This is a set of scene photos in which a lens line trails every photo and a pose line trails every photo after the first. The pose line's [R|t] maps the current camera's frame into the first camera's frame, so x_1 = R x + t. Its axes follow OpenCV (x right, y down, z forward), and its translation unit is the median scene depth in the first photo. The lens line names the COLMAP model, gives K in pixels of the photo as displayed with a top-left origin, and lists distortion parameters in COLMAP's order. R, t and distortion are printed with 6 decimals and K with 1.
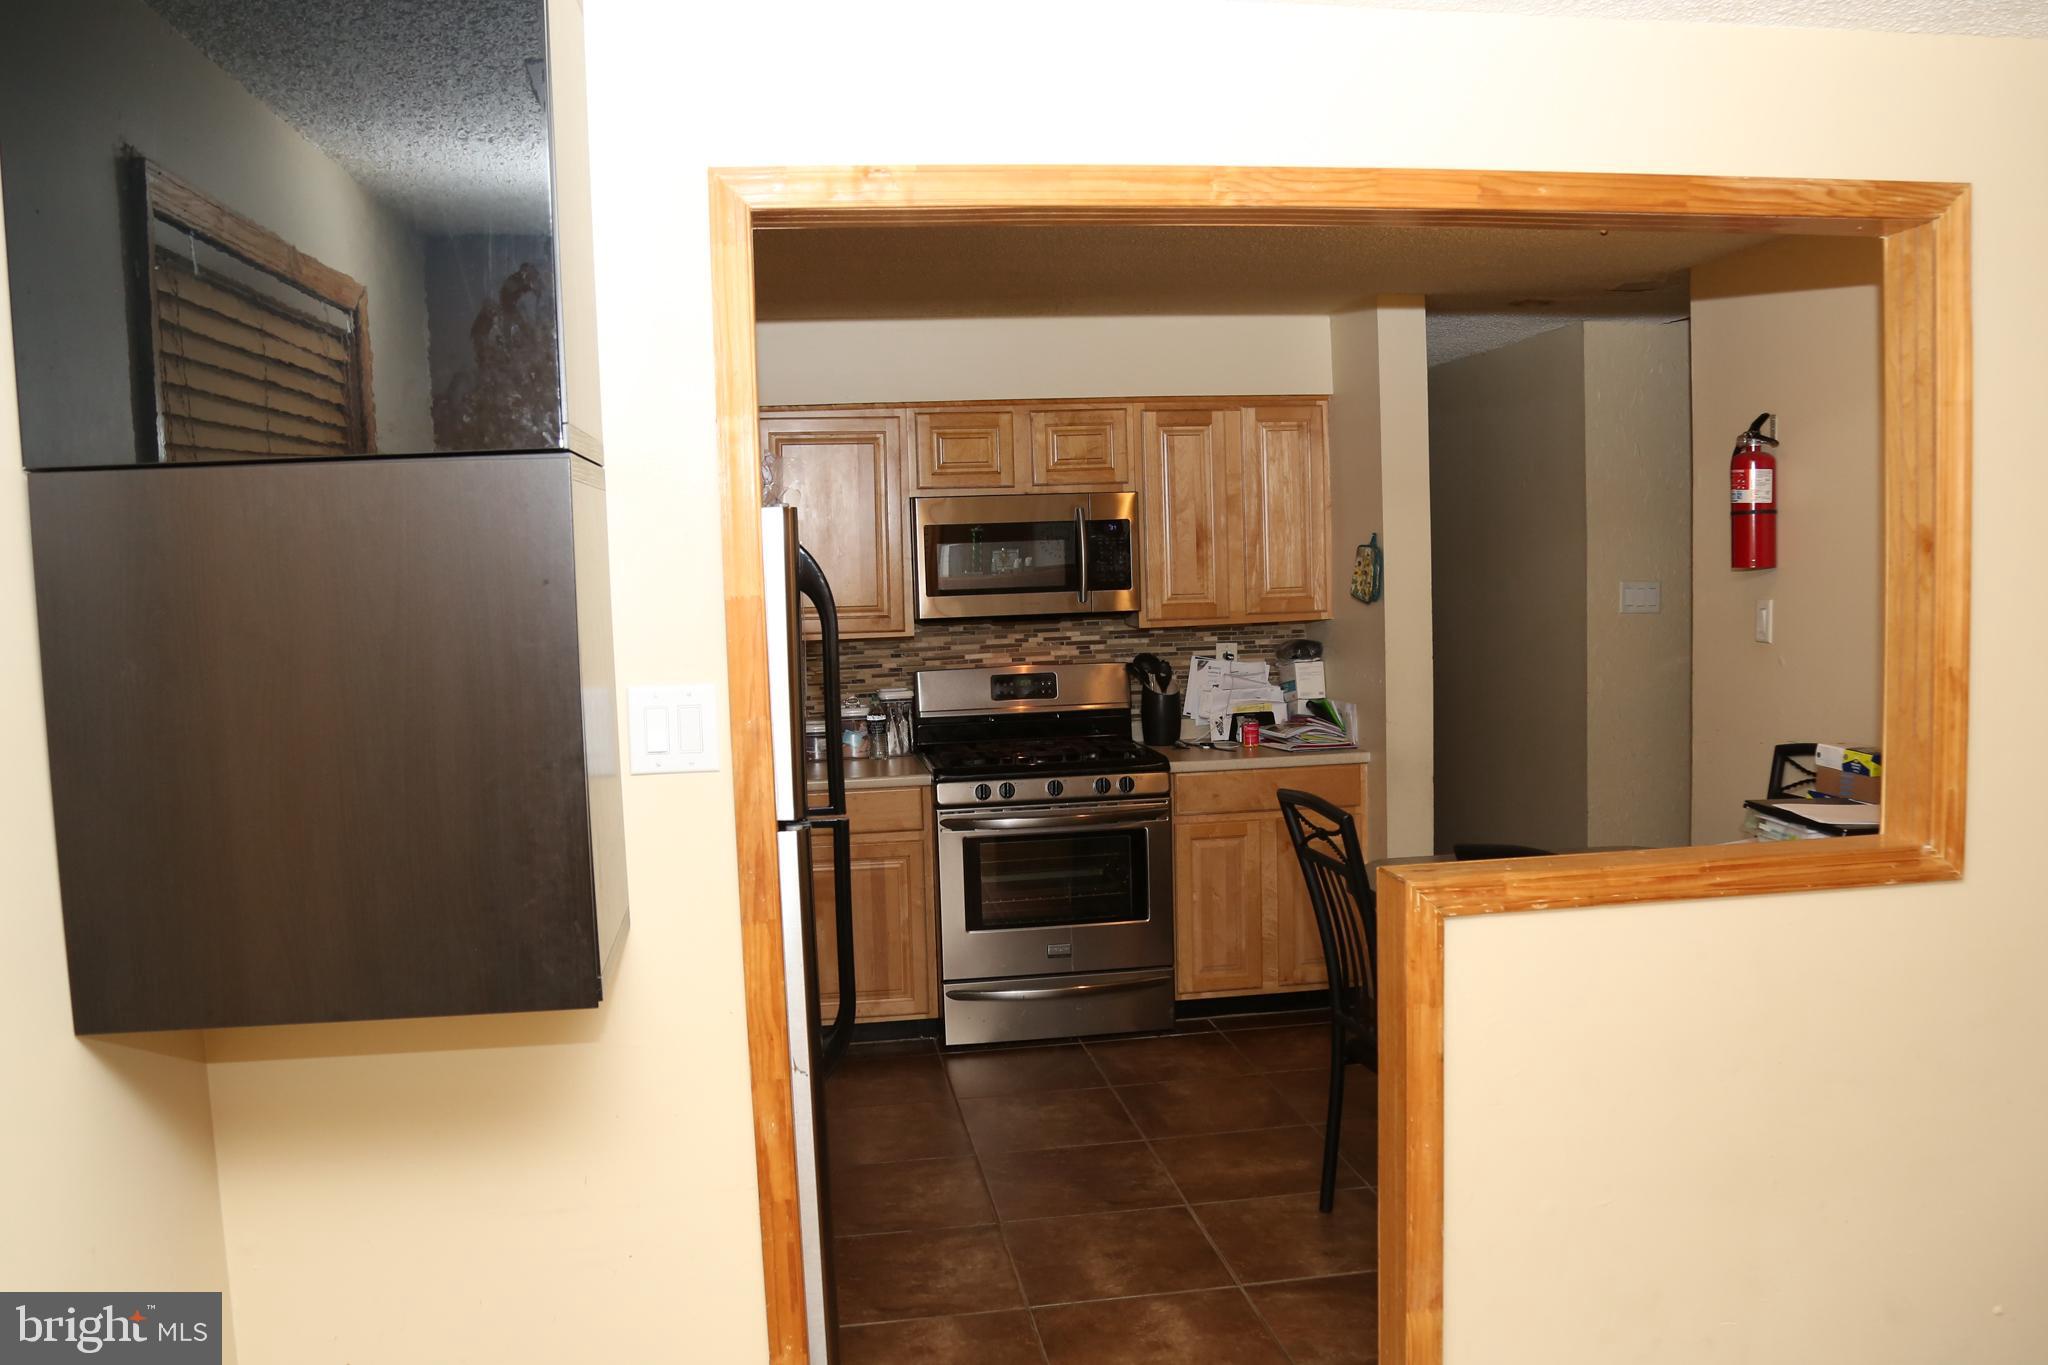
lens RADIAL K [[1720.2, 0, 1017.8], [0, 1720.2, 680.0], [0, 0, 1]] dist [-0.071157, -0.002288]
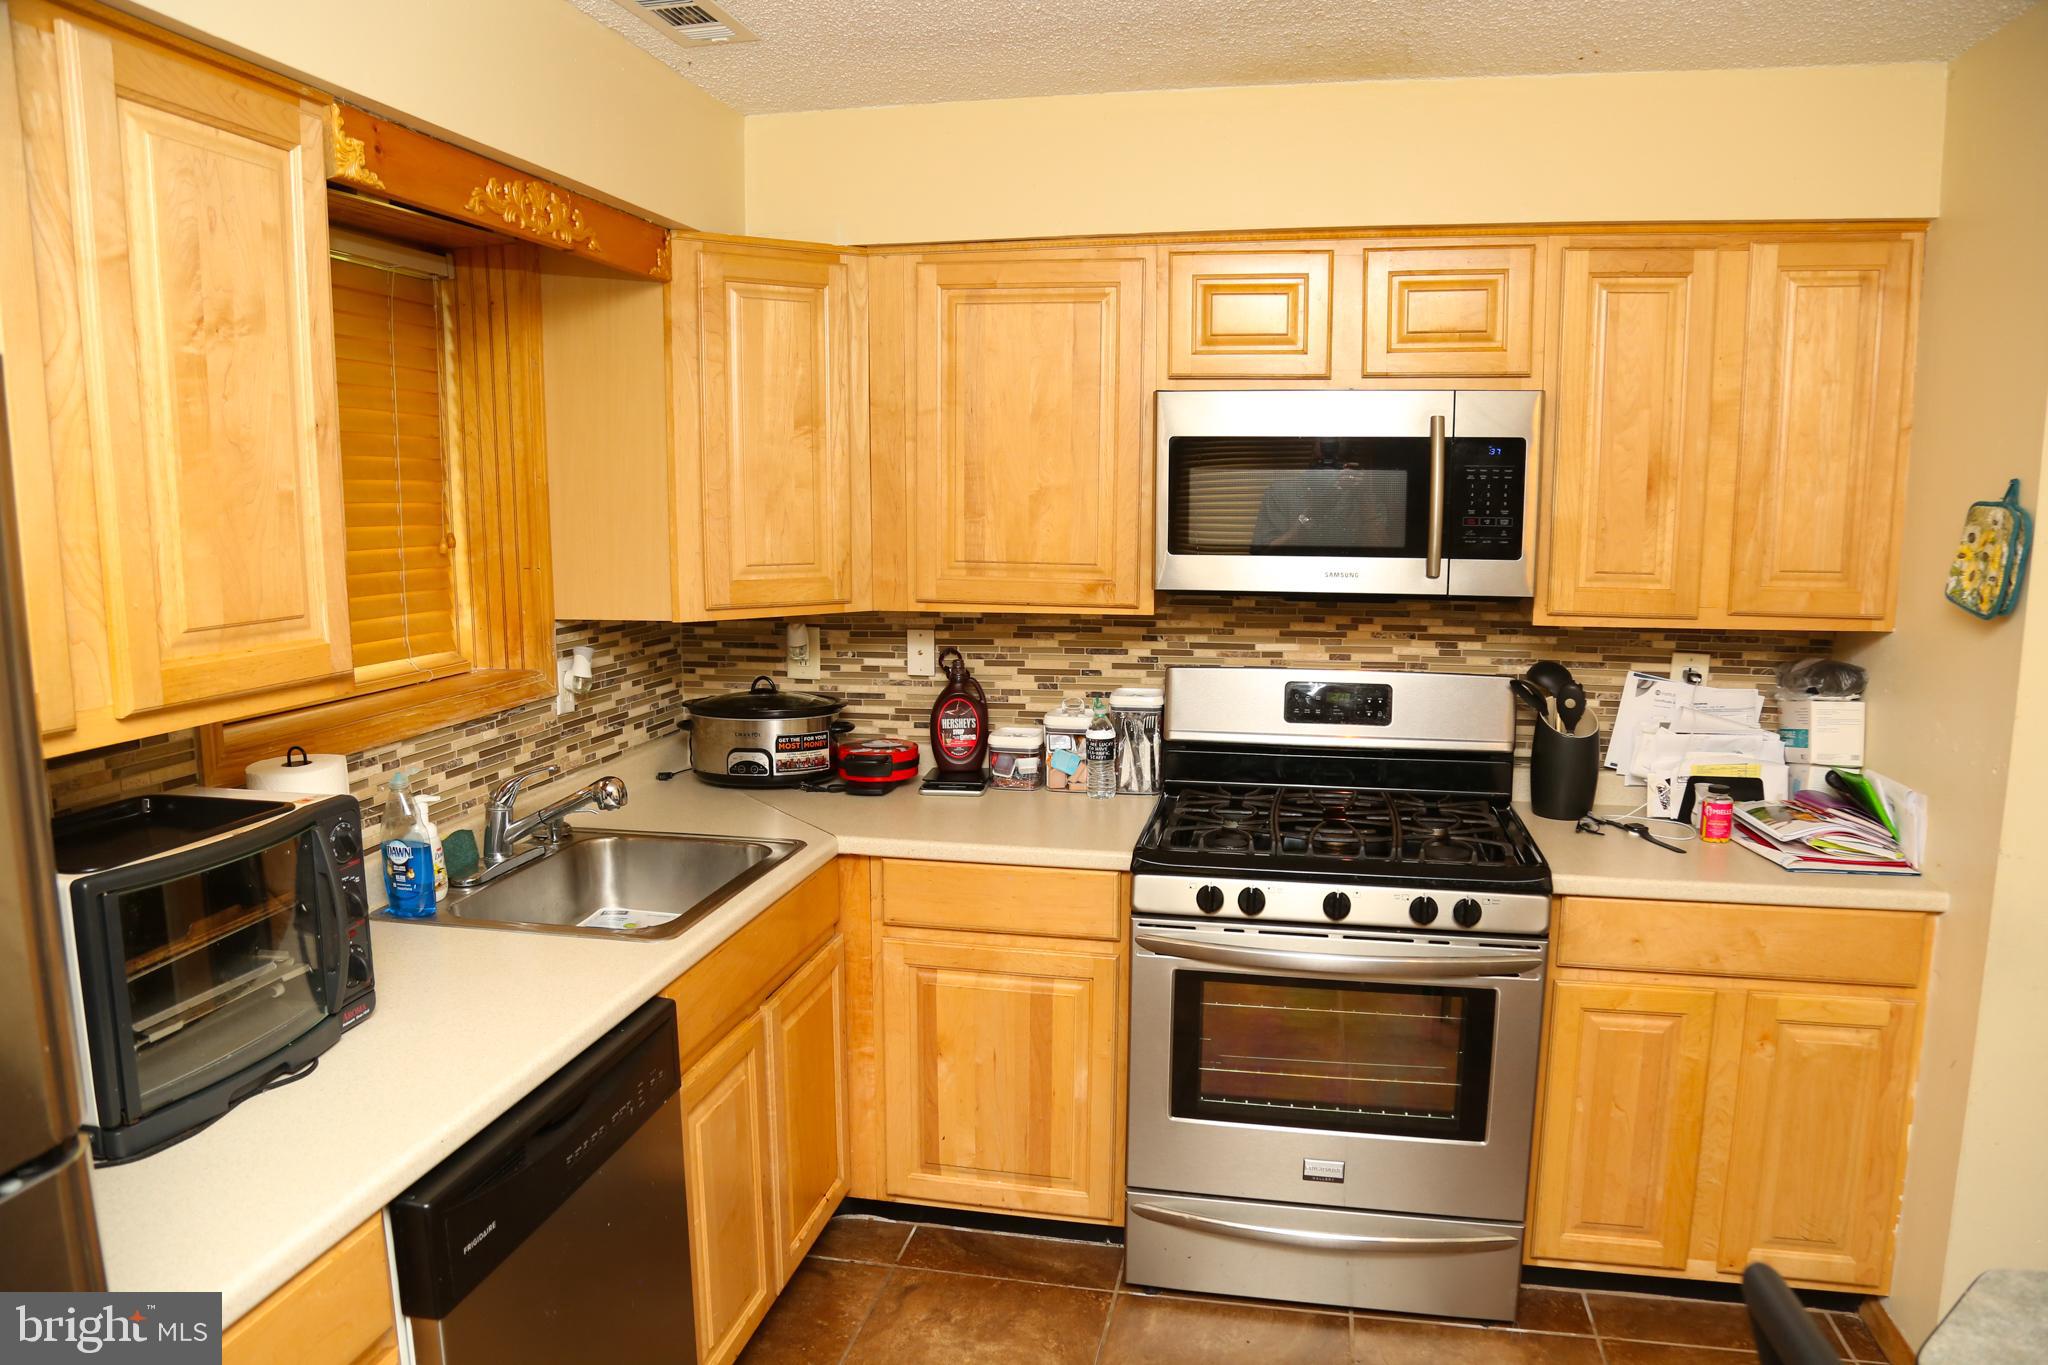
lens RADIAL K [[1381.0, 0, 1031.0], [0, 1381.0, 698.7], [0, 0, 1]] dist [-0.097295, 0.037551]
pose [[0.938792, 0.084312, -0.334006, 0.067511], [-0.056731, 0.994187, 0.091506, -0.038270], [0.339780, -0.066957, 0.938119, 0.501414]]
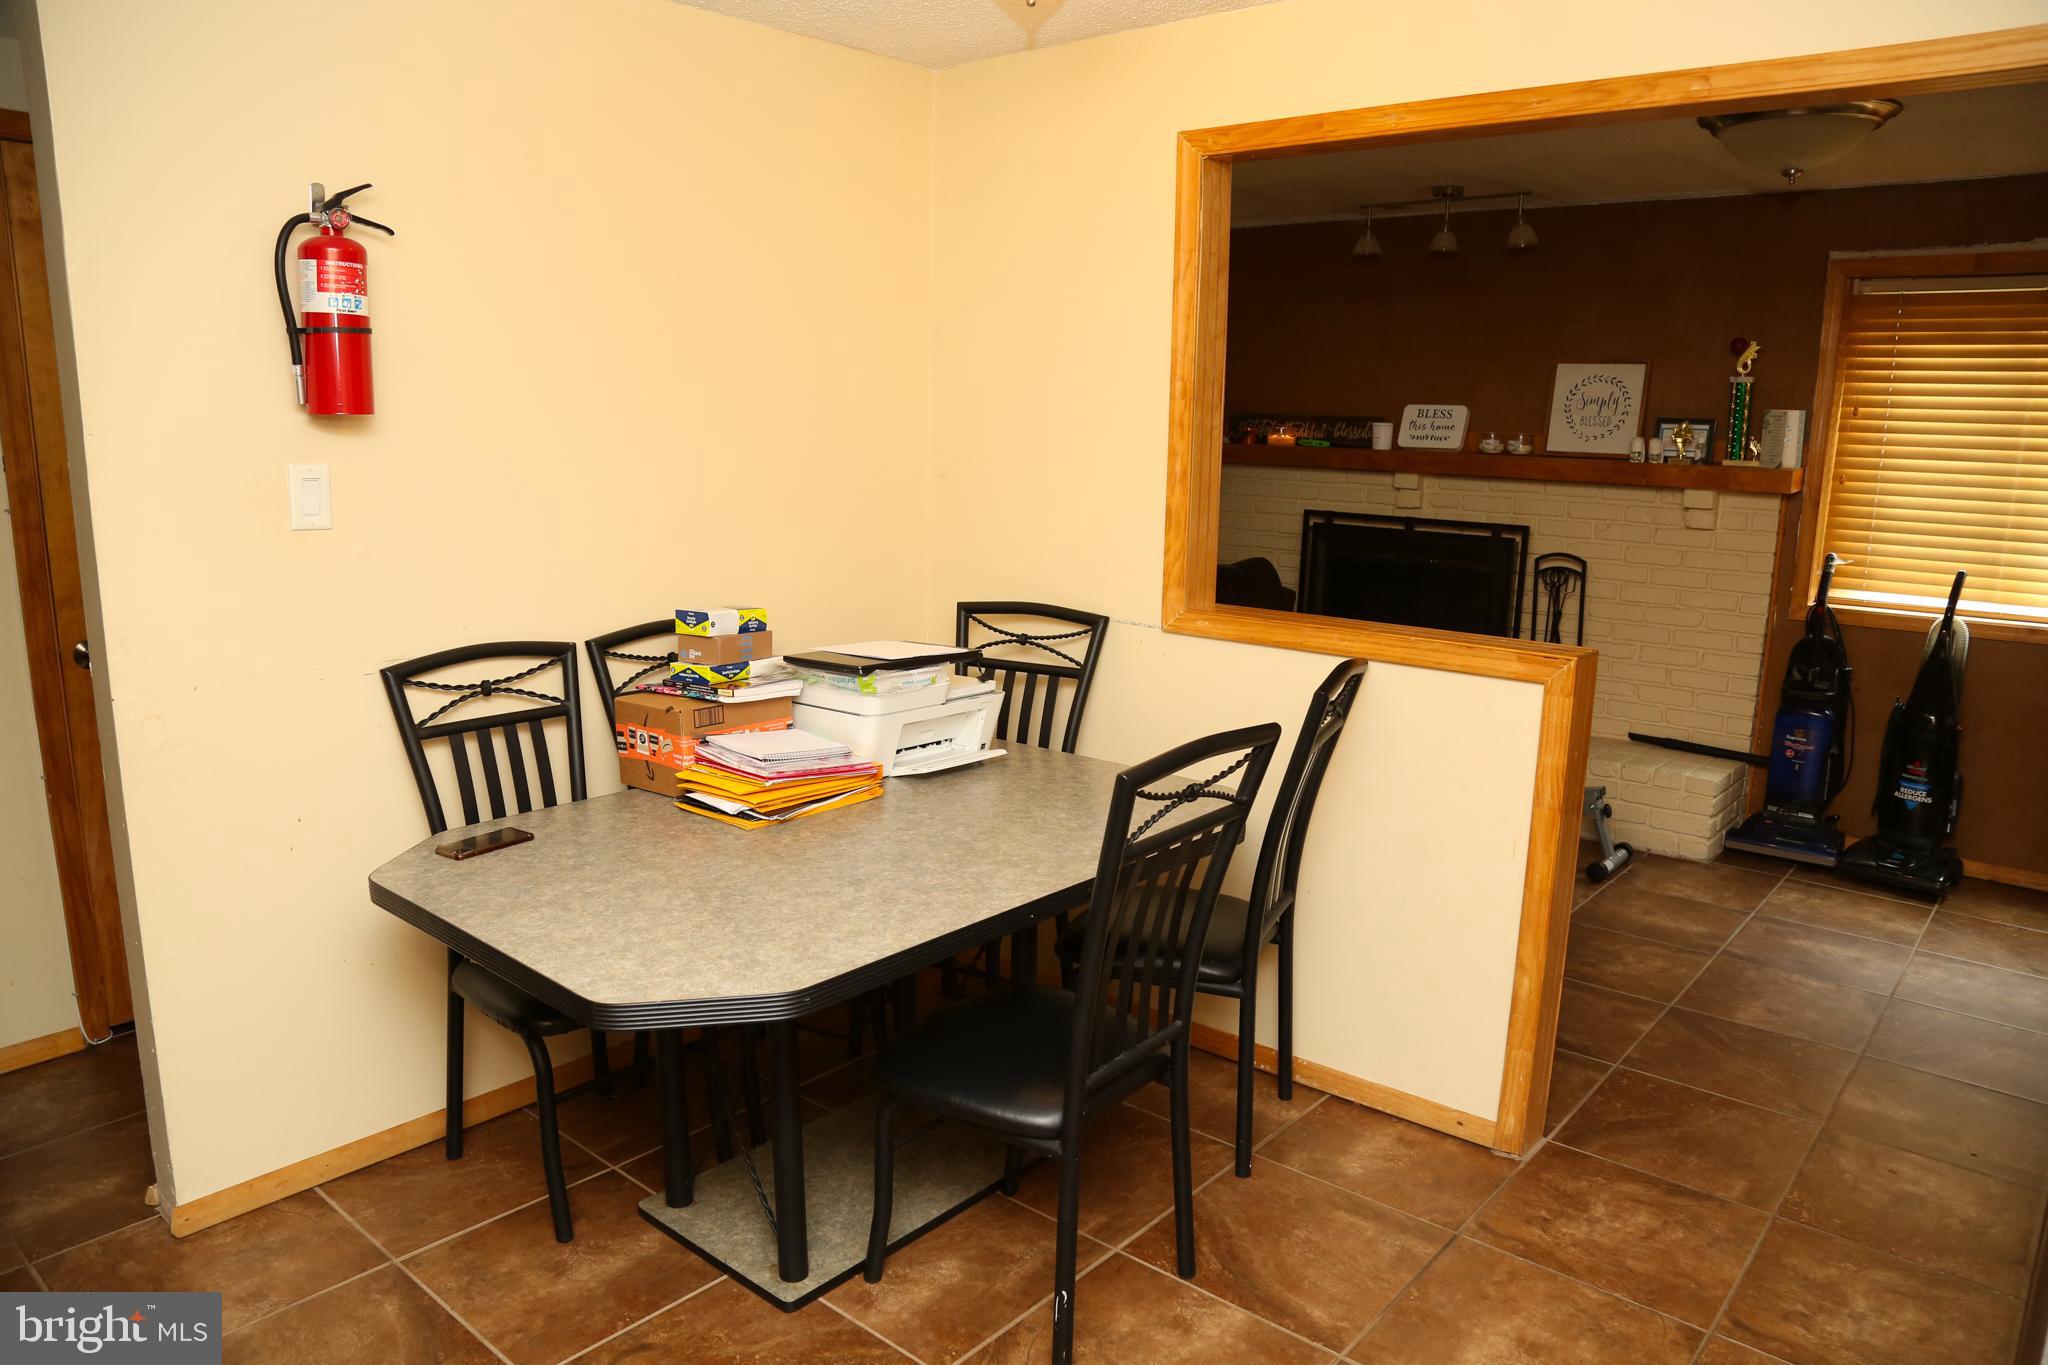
lens RADIAL K [[1381.0, 0, 1031.4], [0, 1381.0, 685.6], [0, 0, 1]] dist [-0.097295, 0.037551]
pose [[-0.636742, -0.133372, 0.759455, -0.118985], [0.063332, 0.972553, 0.223895, -0.049960], [-0.768471, 0.190661, -0.610819, 0.887690]]
